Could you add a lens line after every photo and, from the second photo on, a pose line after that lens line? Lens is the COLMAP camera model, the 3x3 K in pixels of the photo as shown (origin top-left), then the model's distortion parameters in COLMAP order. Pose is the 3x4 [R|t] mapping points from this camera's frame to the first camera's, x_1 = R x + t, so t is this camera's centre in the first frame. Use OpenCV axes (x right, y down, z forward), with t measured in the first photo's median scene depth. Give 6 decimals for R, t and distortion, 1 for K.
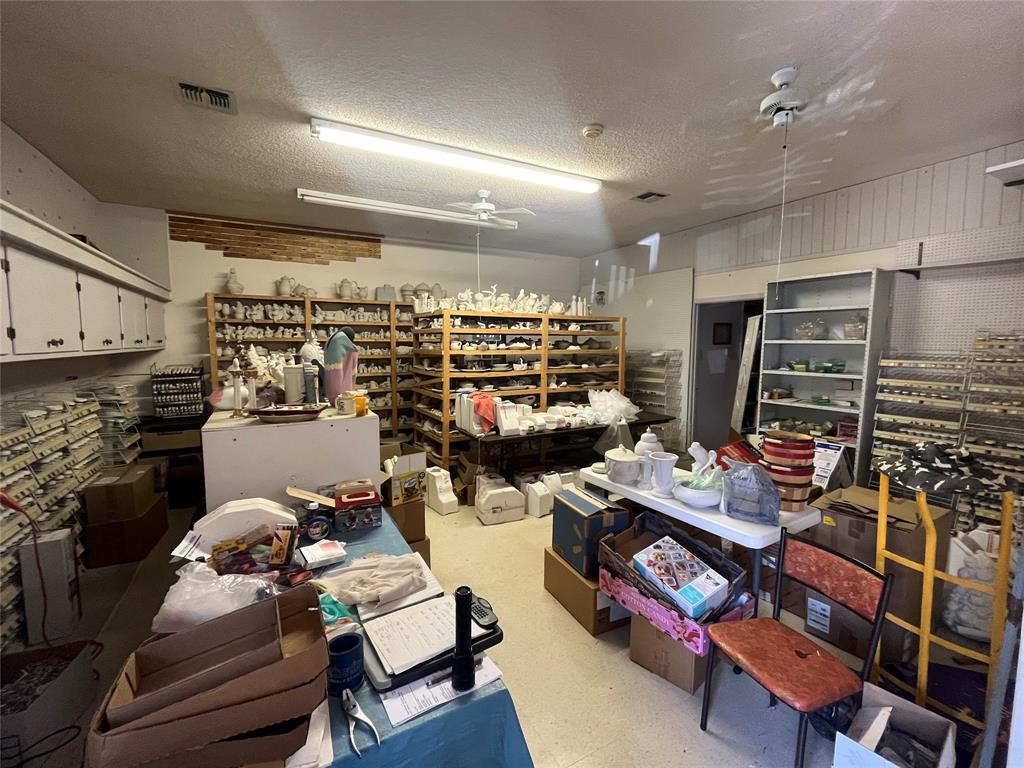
lens RADIAL K [[438.1, 0, 512.4], [0, 438.1, 379.7], [0, 0, 1]] dist [0.004302, -0.000219]
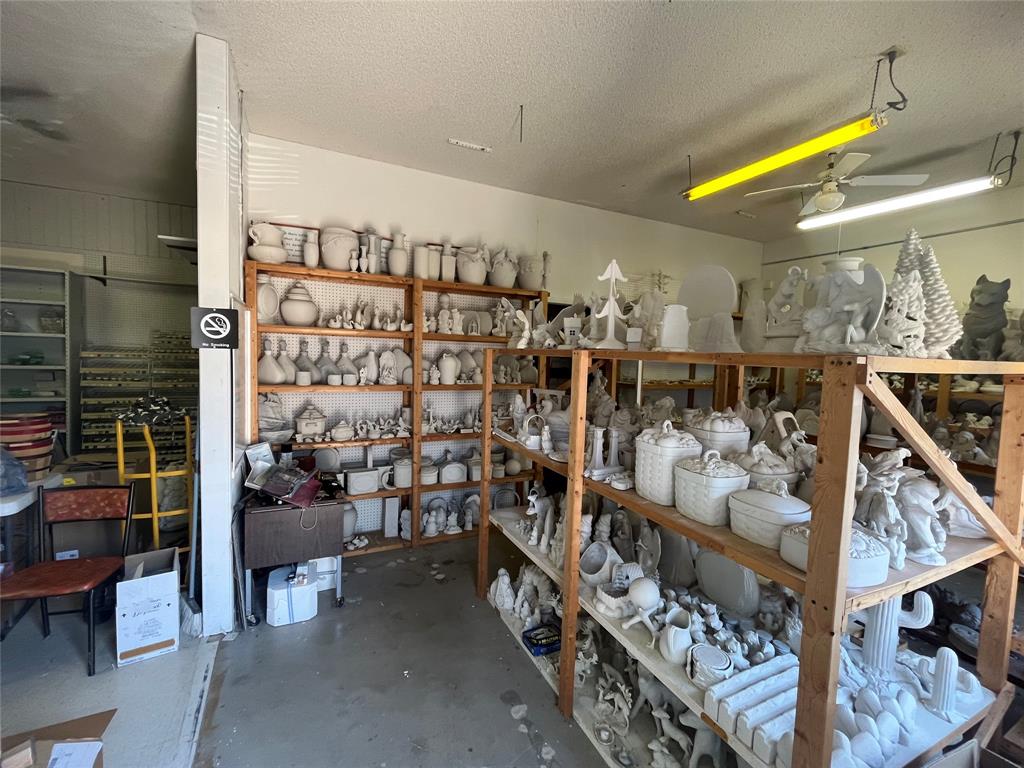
lens RADIAL K [[438.1, 0, 509.3], [0, 438.1, 380.2], [0, 0, 1]] dist [0.004302, -0.000219]
pose [[0.063291, -0.065097, 0.995870, -0.245141], [0.057431, 0.996454, 0.061485, 0.023403], [-0.996341, 0.053302, 0.066805, -0.191944]]
